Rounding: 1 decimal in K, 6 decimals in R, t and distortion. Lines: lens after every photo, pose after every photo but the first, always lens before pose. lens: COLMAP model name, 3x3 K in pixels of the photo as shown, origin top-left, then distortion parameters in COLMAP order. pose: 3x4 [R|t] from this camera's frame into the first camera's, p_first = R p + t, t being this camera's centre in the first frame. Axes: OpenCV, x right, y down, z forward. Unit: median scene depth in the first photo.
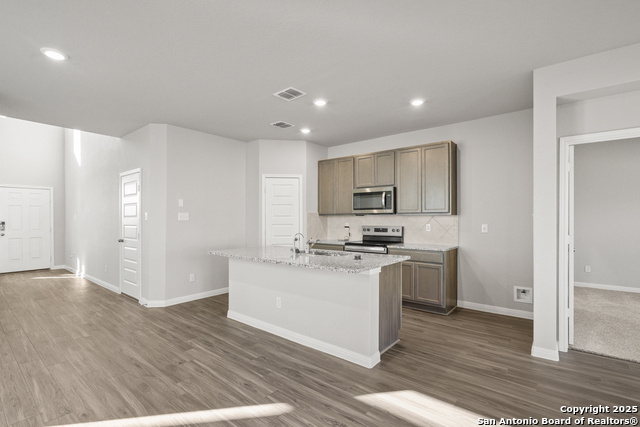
lens RADIAL K [[299.1, 0, 321.4], [0, 299.1, 219.8], [0, 0, 1]] dist [-0.011483, 0.004017]
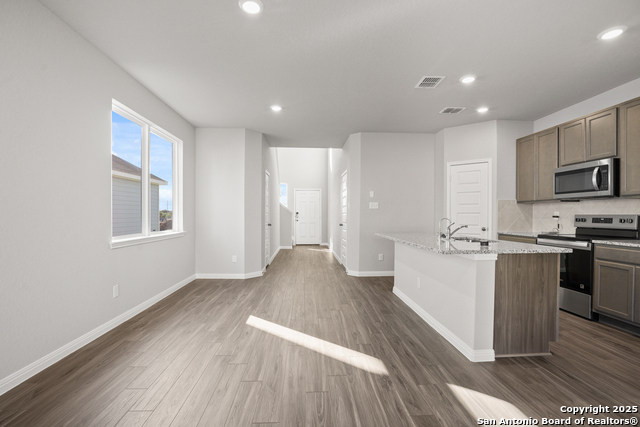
lens RADIAL K [[299.1, 0, 323.6], [0, 299.1, 215.0], [0, 0, 1]] dist [-0.011483, 0.004017]
pose [[0.680396, 0.005103, -0.732827, 0.296470], [-0.007036, 0.999975, 0.000430, 0.028509], [0.732811, 0.004863, 0.680415, 0.023484]]
